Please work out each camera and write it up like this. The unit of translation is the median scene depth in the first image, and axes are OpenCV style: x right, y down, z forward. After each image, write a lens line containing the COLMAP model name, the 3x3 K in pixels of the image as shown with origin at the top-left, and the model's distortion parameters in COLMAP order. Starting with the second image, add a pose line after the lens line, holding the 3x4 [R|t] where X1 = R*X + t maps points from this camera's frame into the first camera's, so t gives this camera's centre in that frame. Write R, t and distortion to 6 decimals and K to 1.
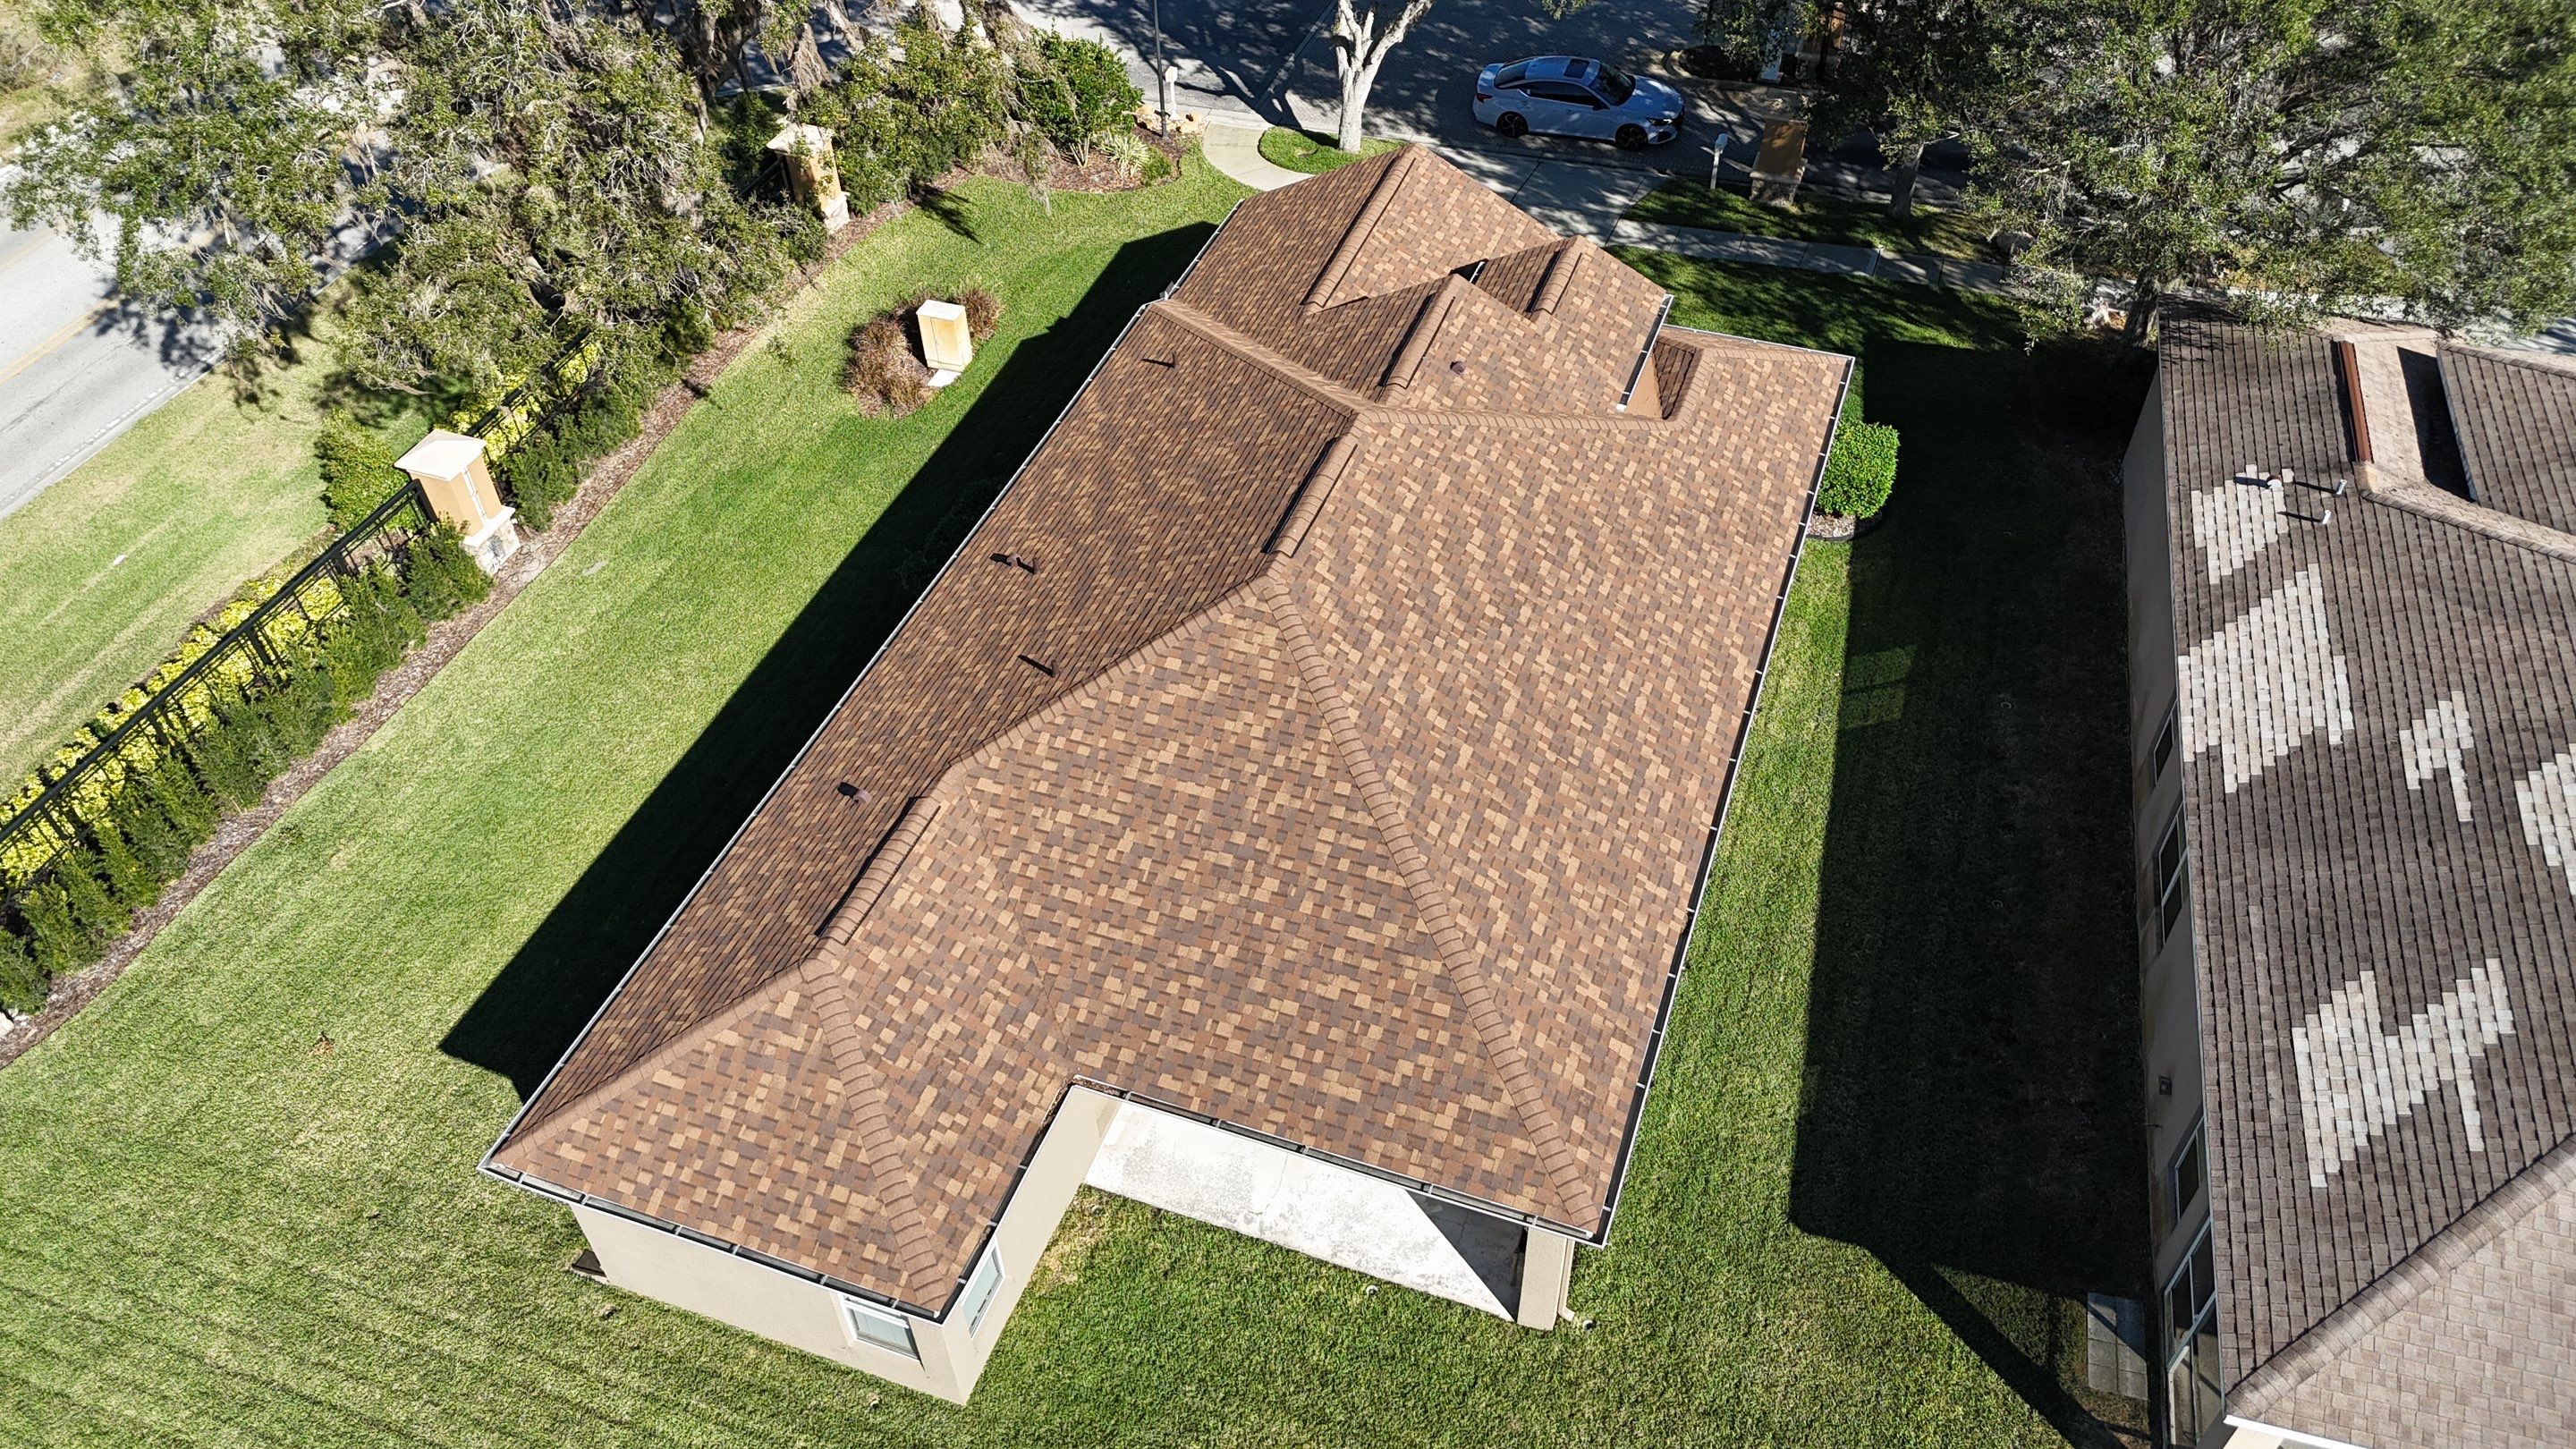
lens RADIAL K [[1906.8, 0, 1298.2], [0, 1906.8, 702.0], [0, 0, 1]] dist [0.072109, -0.063928]
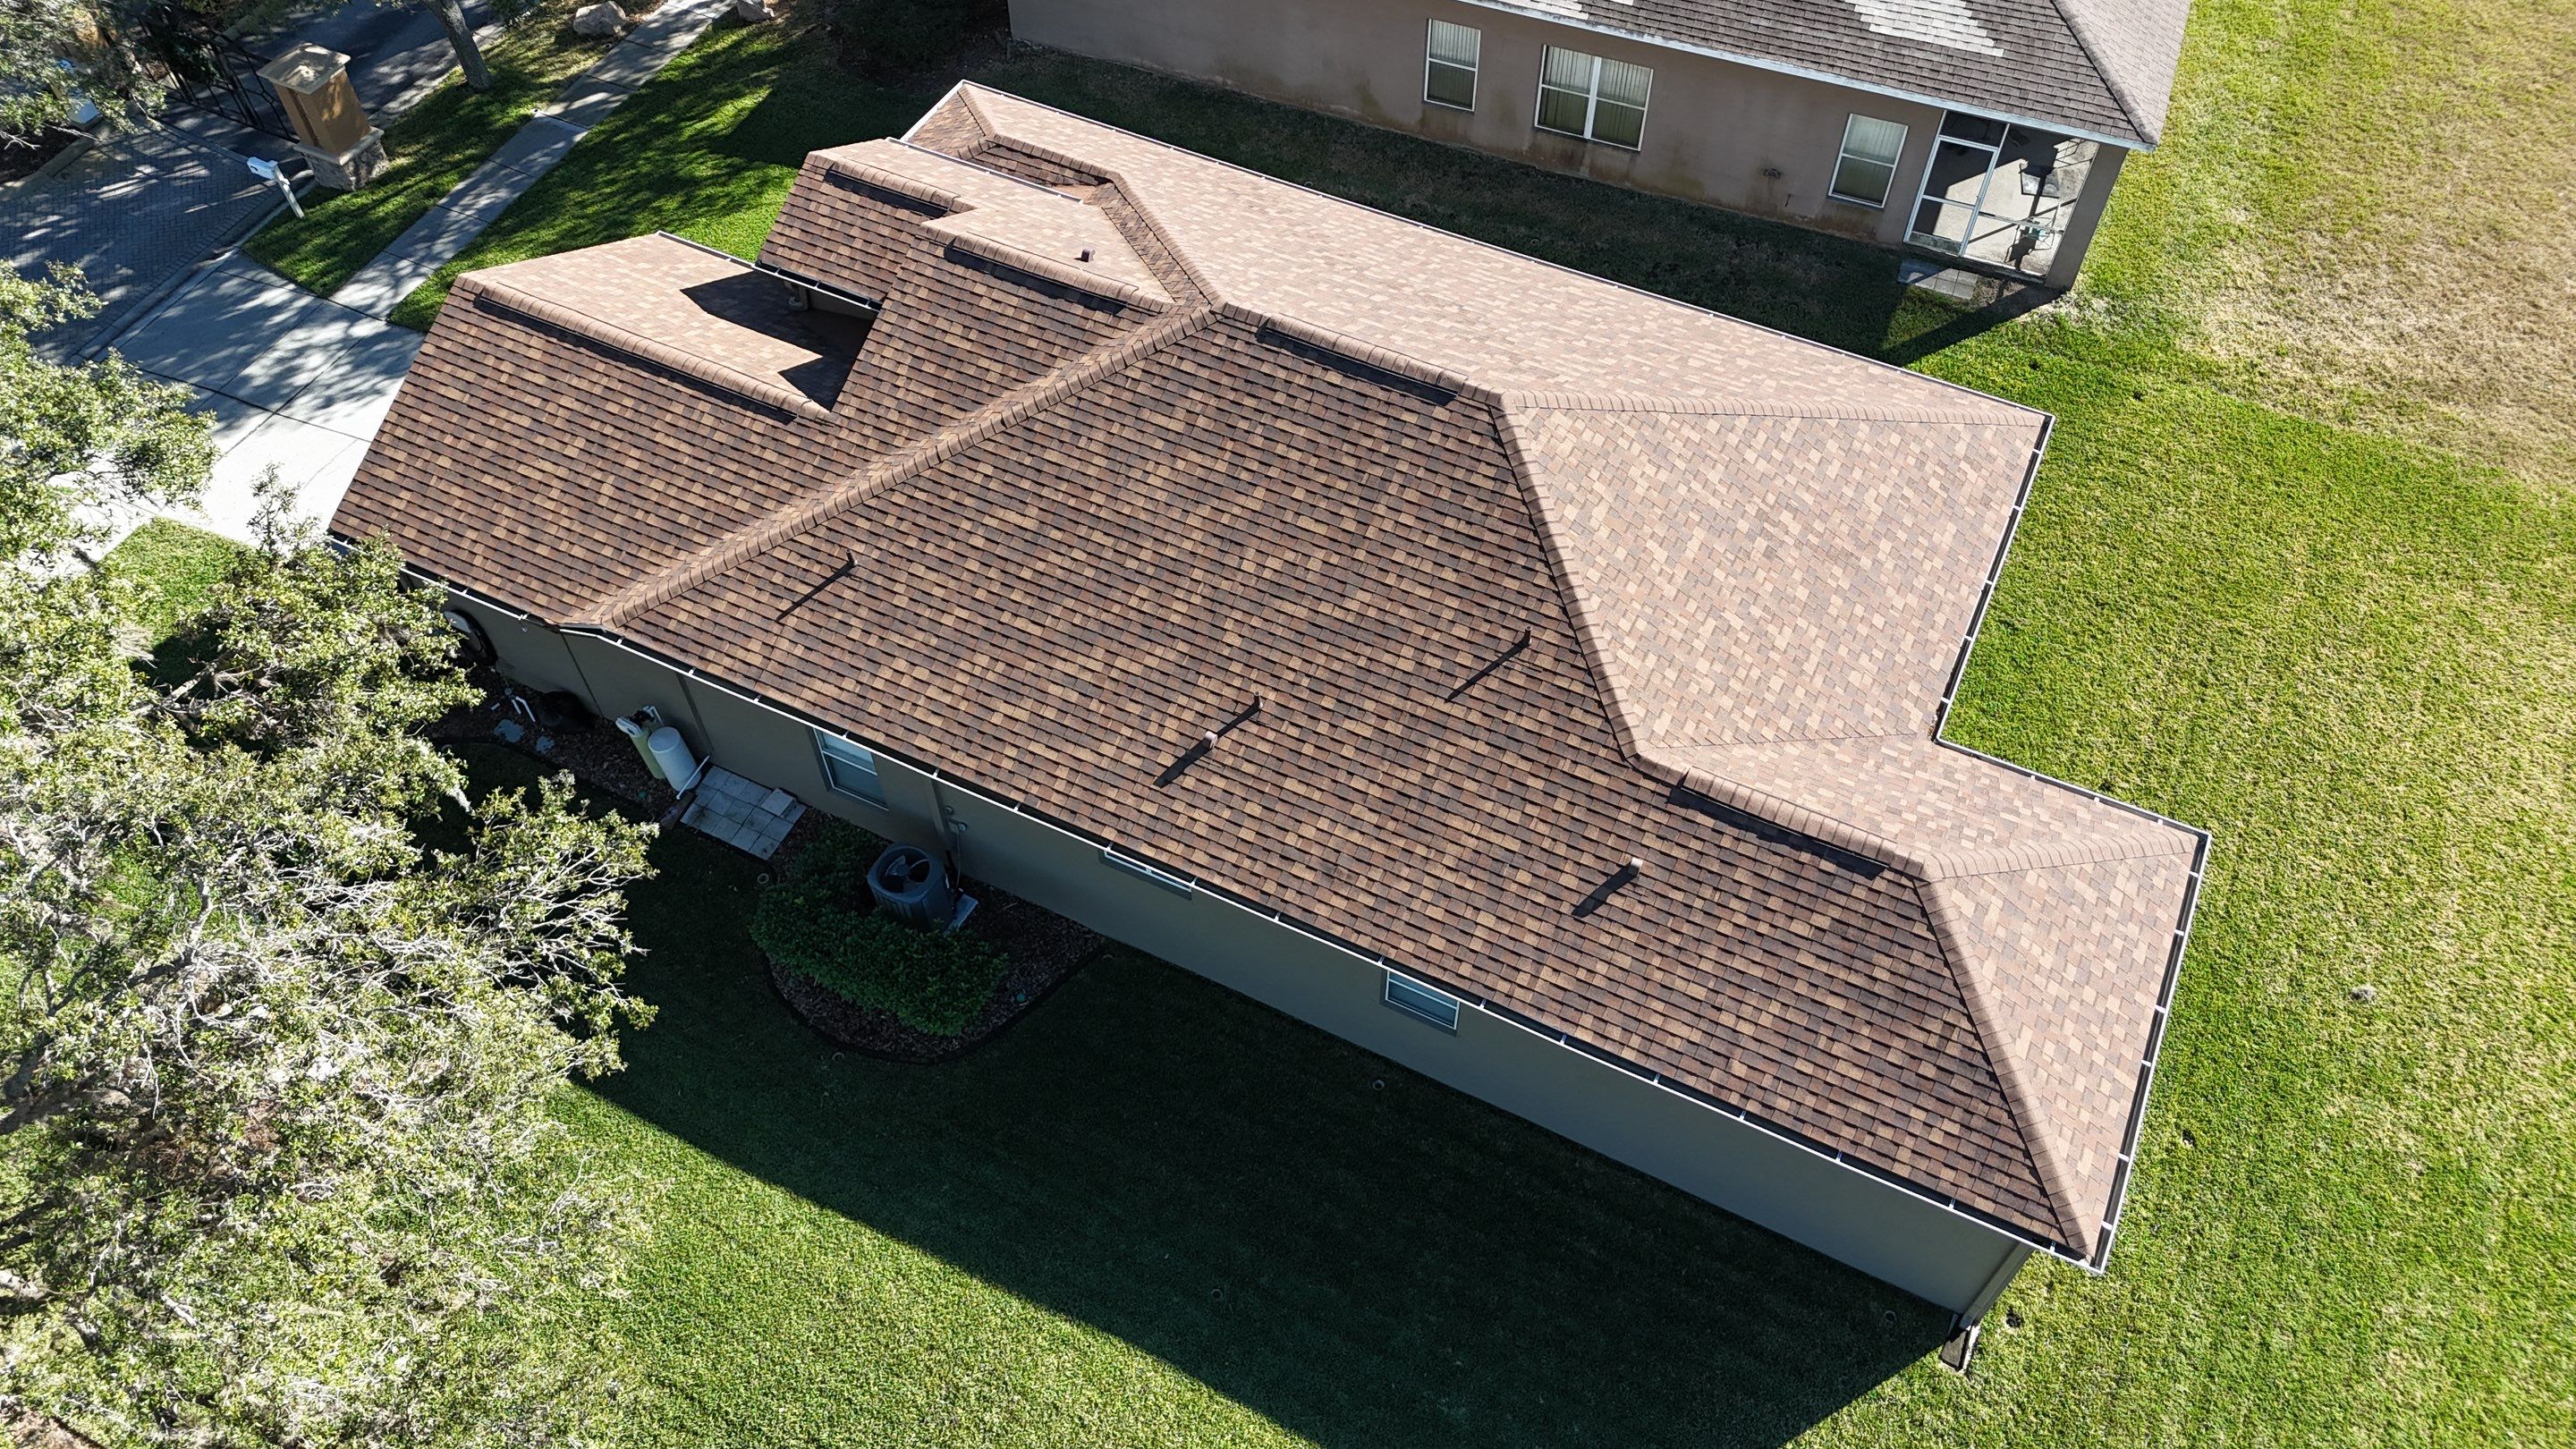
lens RADIAL K [[1906.8, 0, 1301.0], [0, 1906.8, 720.5], [0, 0, 1]] dist [0.072109, -0.063928]
pose [[0.106161, -0.775315, 0.622589, -0.696945], [0.688063, 0.509294, 0.516902, -0.510250], [-0.717843, 0.373506, 0.587533, 0.551126]]
